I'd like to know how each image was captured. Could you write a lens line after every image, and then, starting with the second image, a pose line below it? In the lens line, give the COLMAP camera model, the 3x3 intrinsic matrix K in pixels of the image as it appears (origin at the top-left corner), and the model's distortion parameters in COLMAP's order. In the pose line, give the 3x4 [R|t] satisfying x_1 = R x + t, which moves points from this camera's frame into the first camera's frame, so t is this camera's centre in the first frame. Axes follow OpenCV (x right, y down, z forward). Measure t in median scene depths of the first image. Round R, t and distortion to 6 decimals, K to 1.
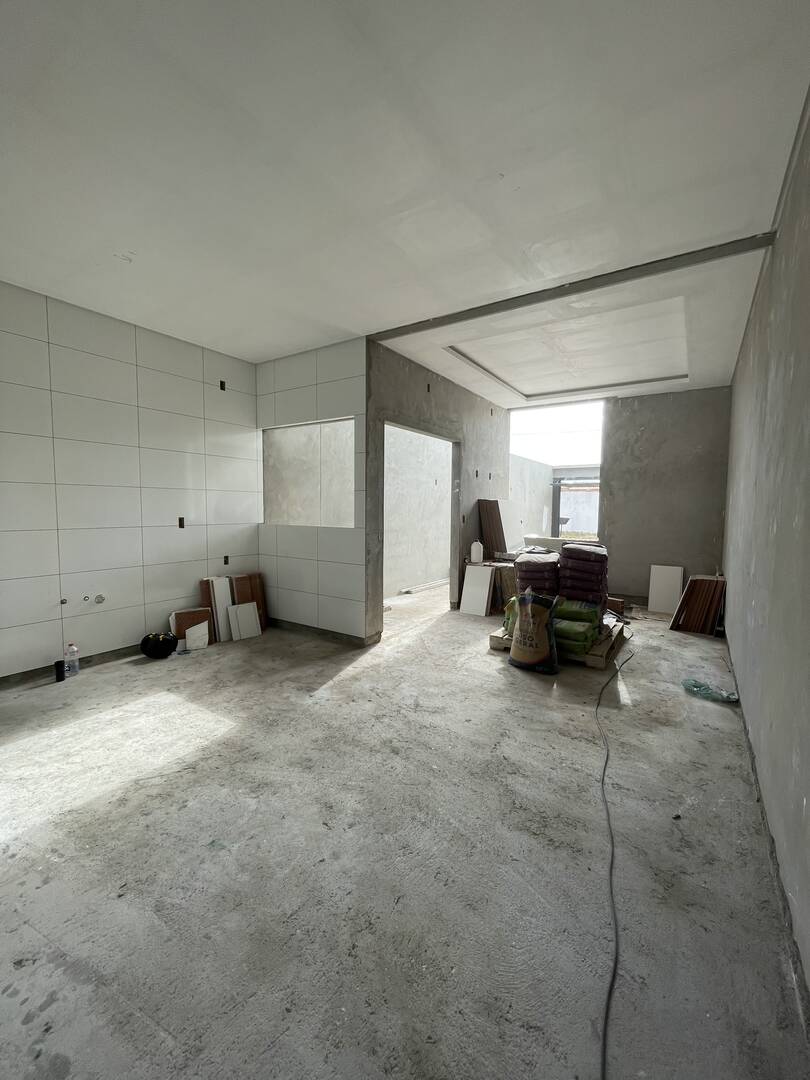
lens RADIAL K [[438.0, 0, 403.7], [0, 438.0, 539.8], [0, 0, 1]] dist [-0.001438, -0.000817]
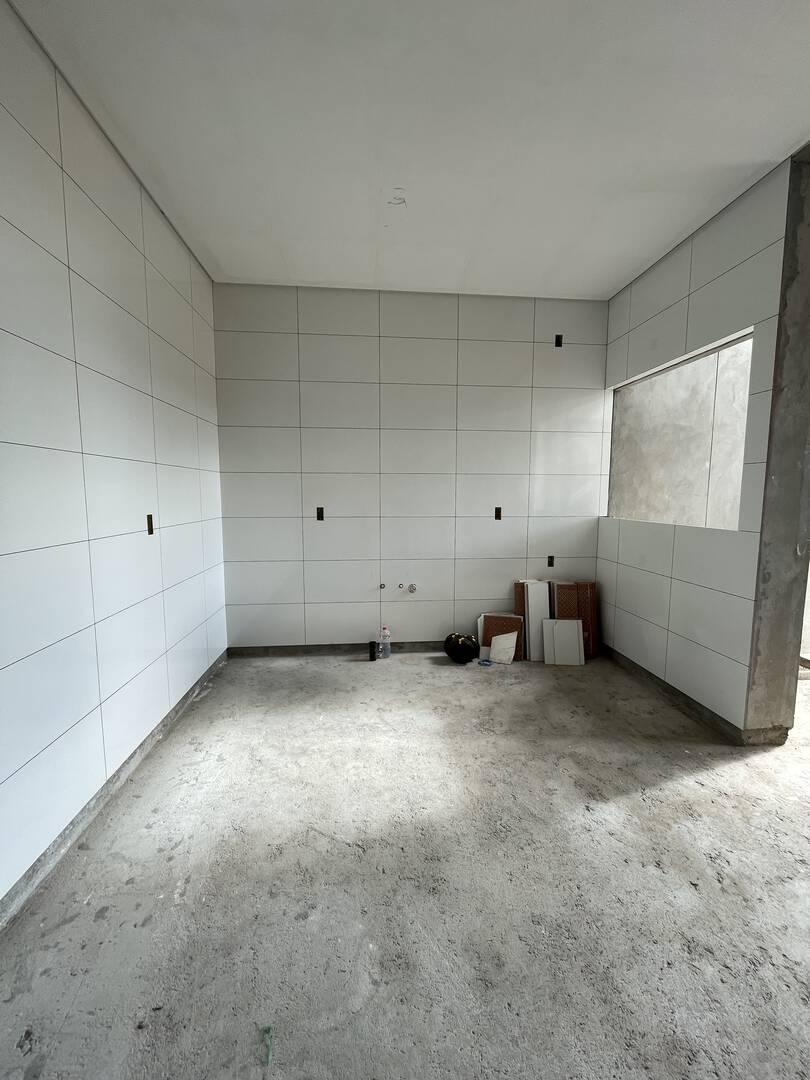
lens RADIAL K [[438.0, 0, 408.3], [0, 438.0, 538.9], [0, 0, 1]] dist [-0.001438, -0.000817]
pose [[0.636076, 0.071004, -0.768353, 0.053038], [-0.055031, 0.997396, 0.046613, -0.020674], [0.769662, 0.012634, 0.638327, 0.337729]]
